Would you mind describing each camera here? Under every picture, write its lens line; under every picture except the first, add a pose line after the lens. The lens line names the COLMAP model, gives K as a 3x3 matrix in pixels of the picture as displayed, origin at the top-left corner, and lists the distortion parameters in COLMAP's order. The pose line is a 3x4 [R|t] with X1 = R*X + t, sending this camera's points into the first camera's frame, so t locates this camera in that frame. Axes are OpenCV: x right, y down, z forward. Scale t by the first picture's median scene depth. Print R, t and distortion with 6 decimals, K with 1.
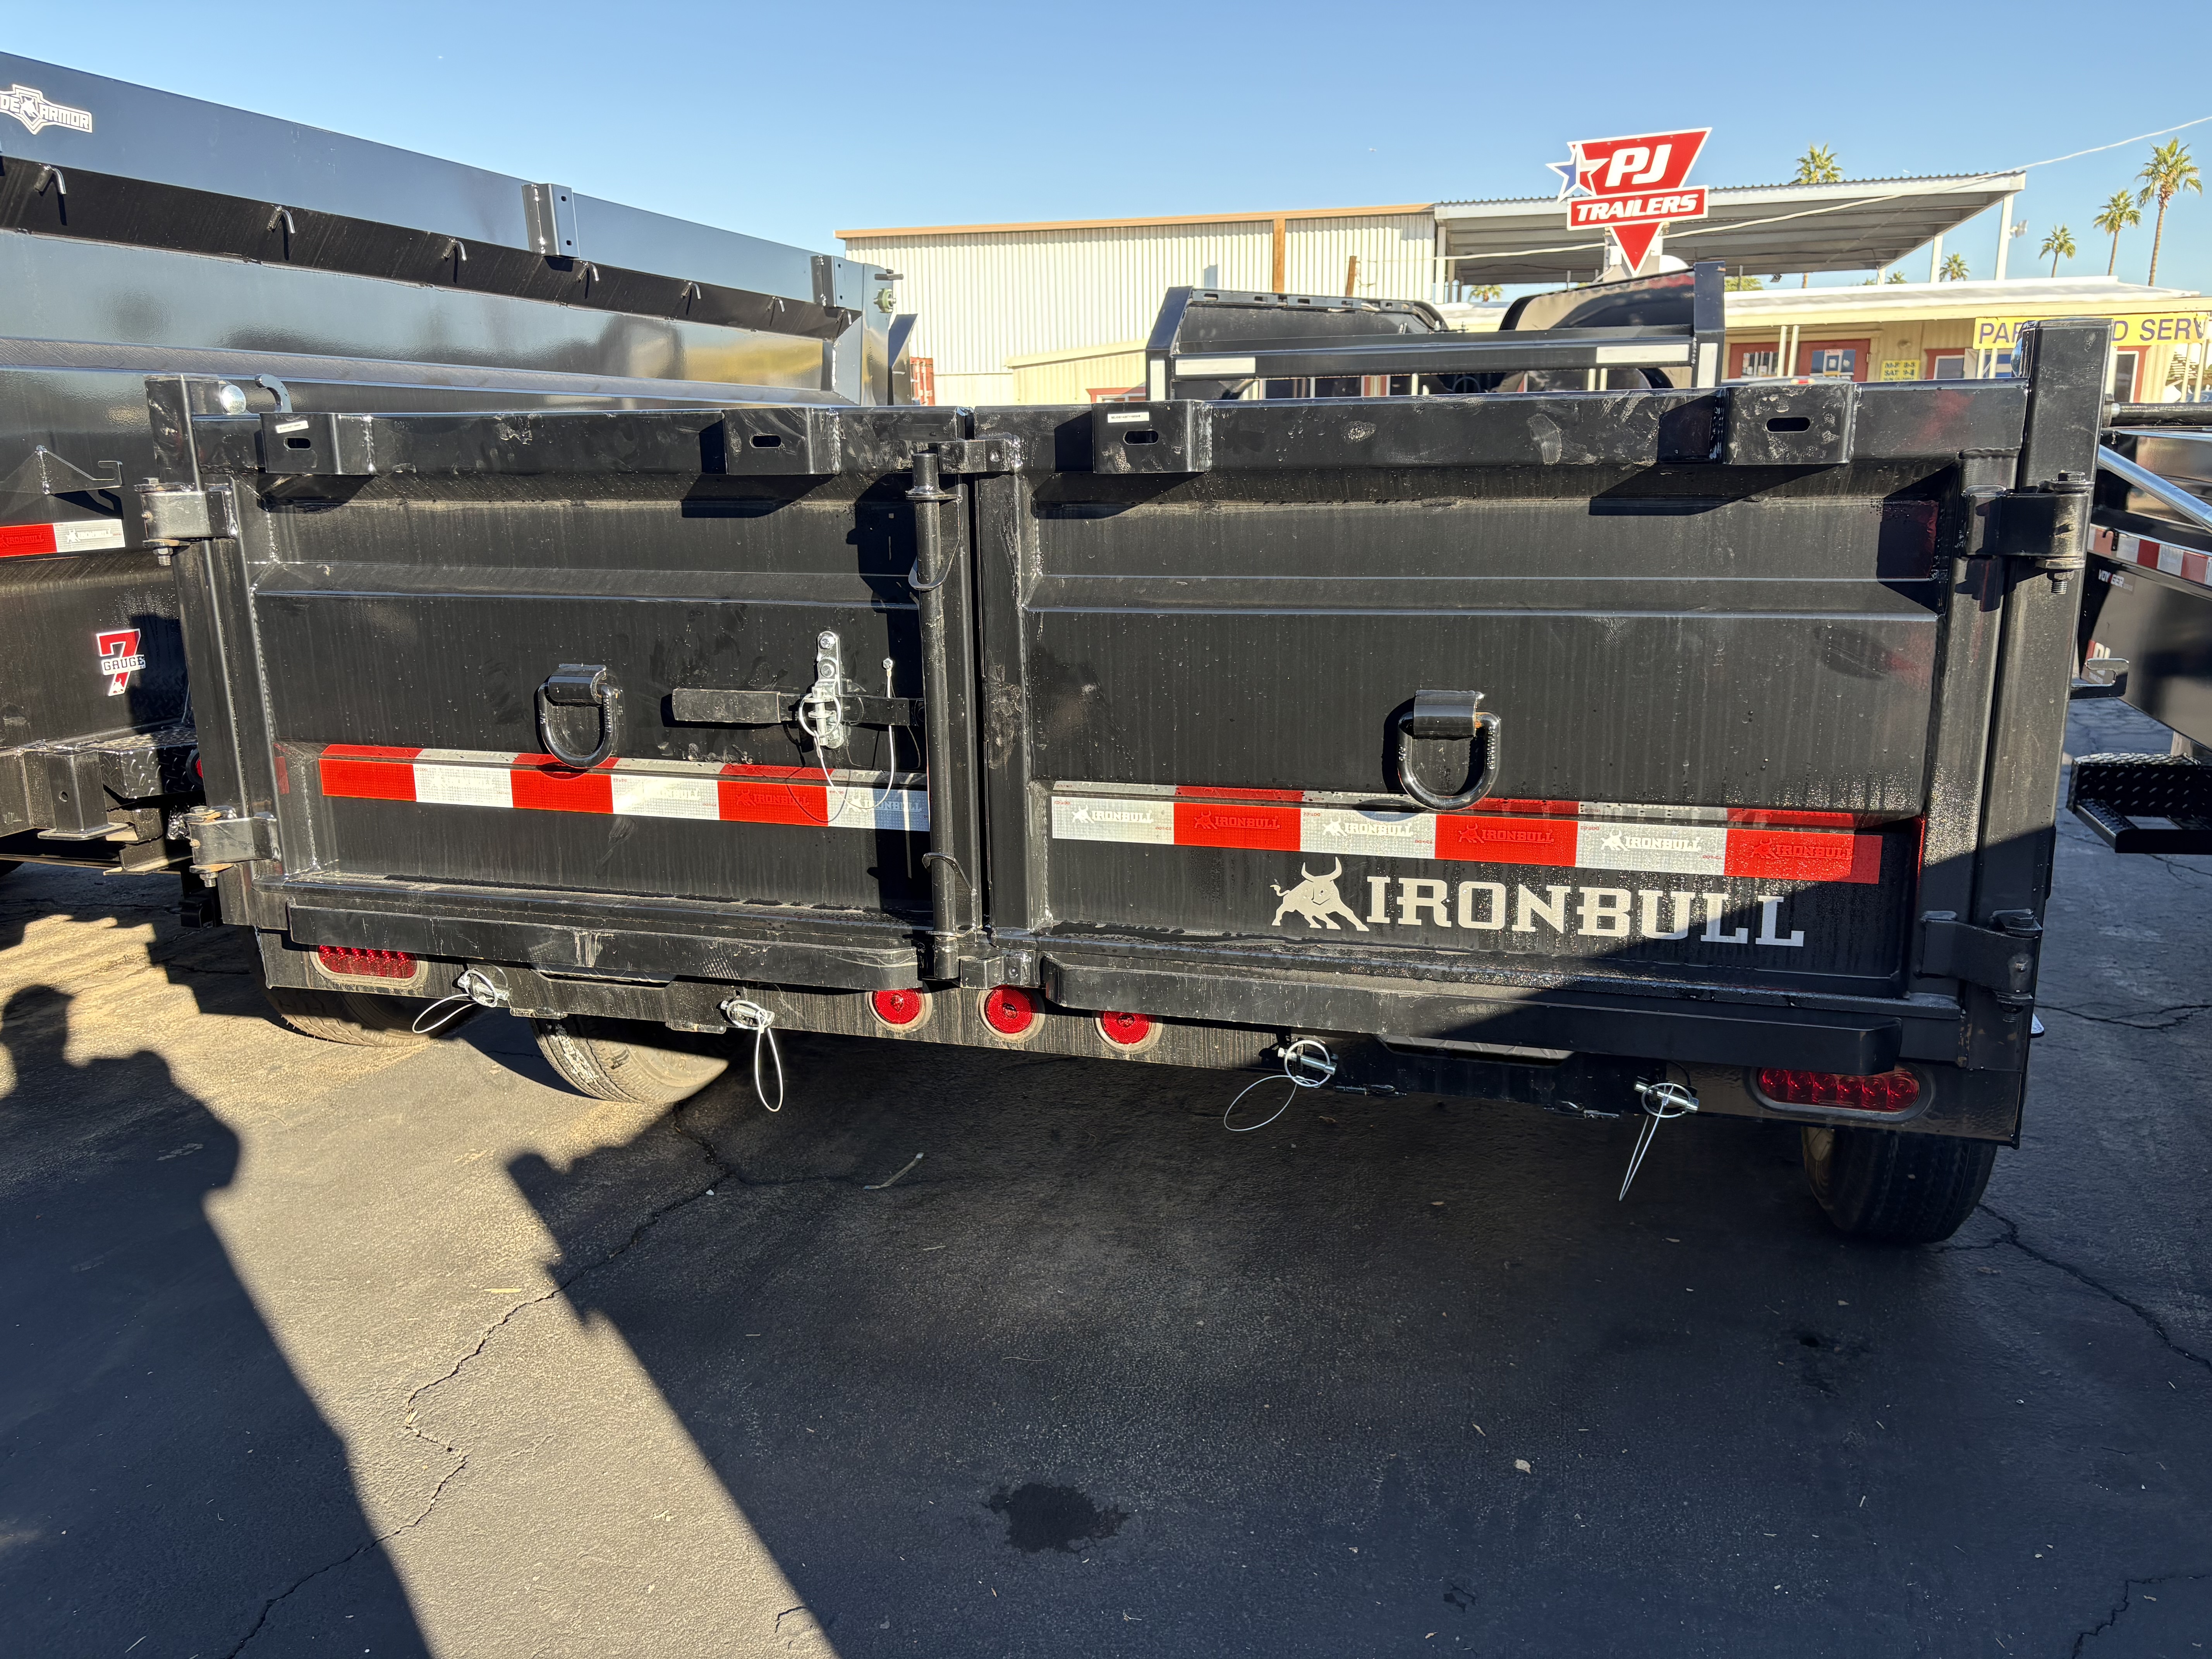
lens RADIAL K [[1675.5, 0, 1106.0], [0, 1675.5, 829.5], [0, 0, 1]] dist [0.047137, -0.061544]
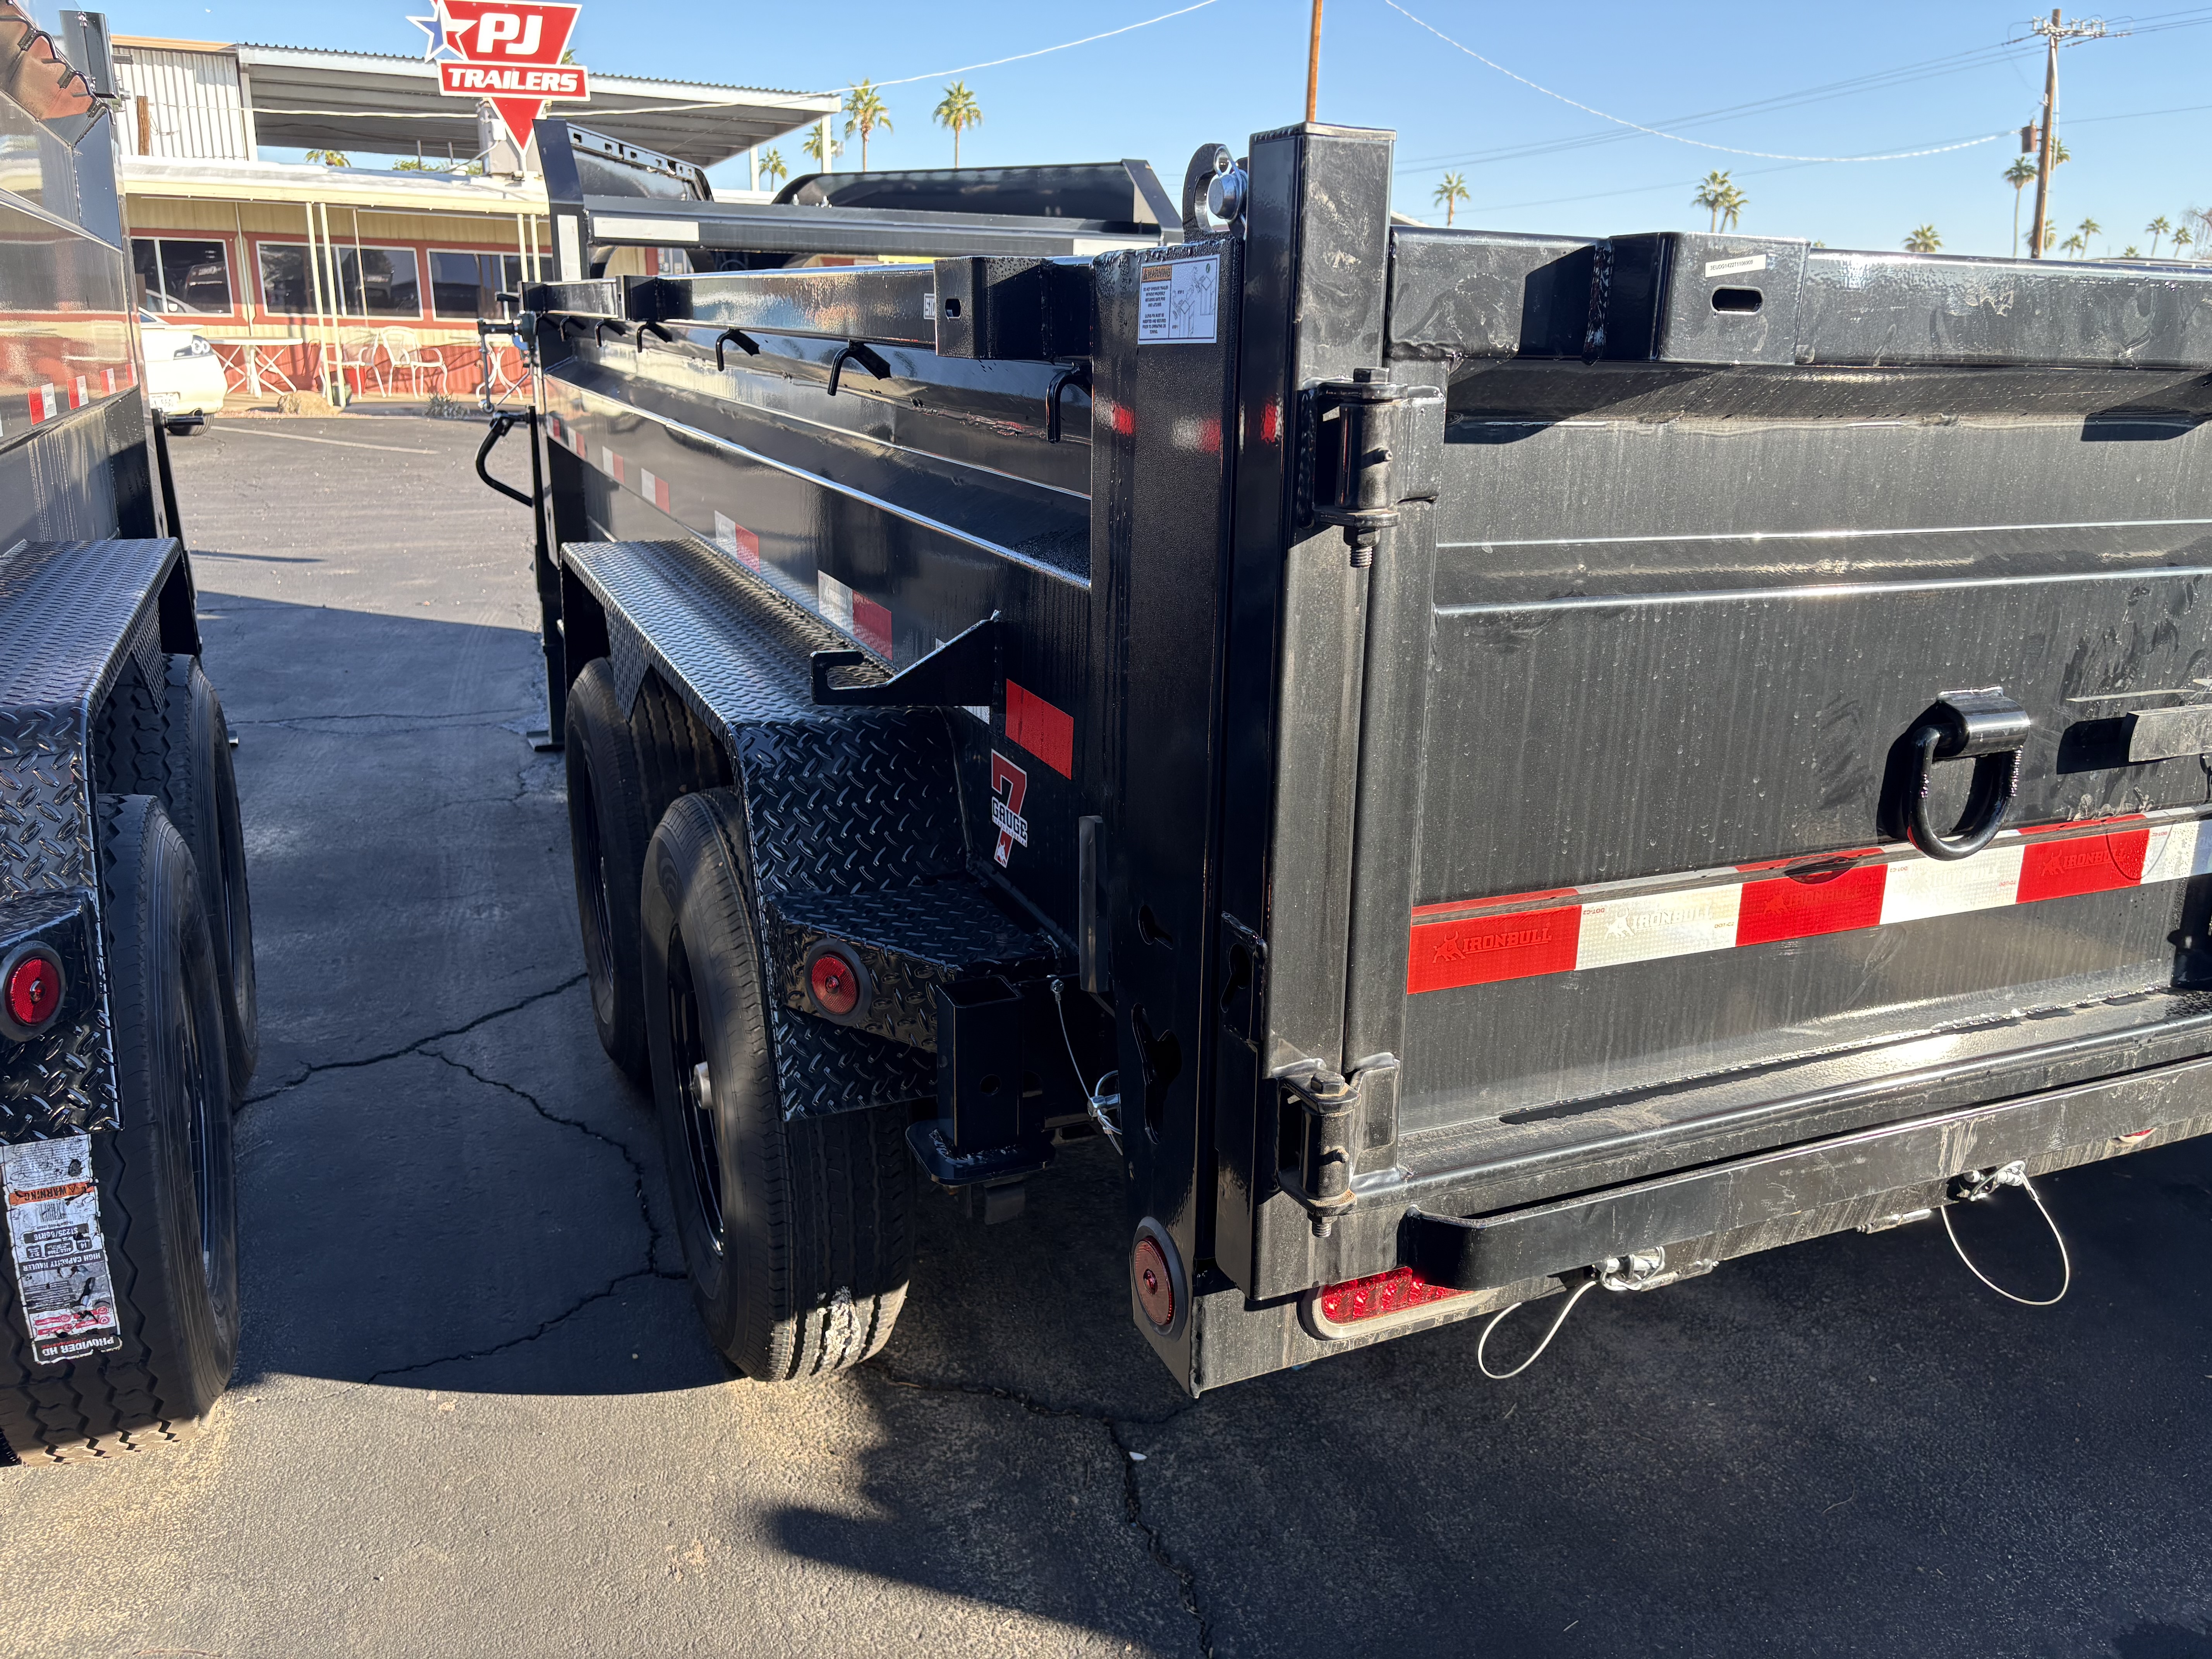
lens RADIAL K [[1640.1, 0, 1100.6], [0, 1640.1, 802.6], [0, 0, 1]] dist [0.172401, -0.229512]
pose [[0.758187, -0.146318, 0.635408, -0.094543], [0.117859, 0.989198, 0.087155, -0.014907], [-0.641297, 0.008809, 0.767242, 0.074540]]
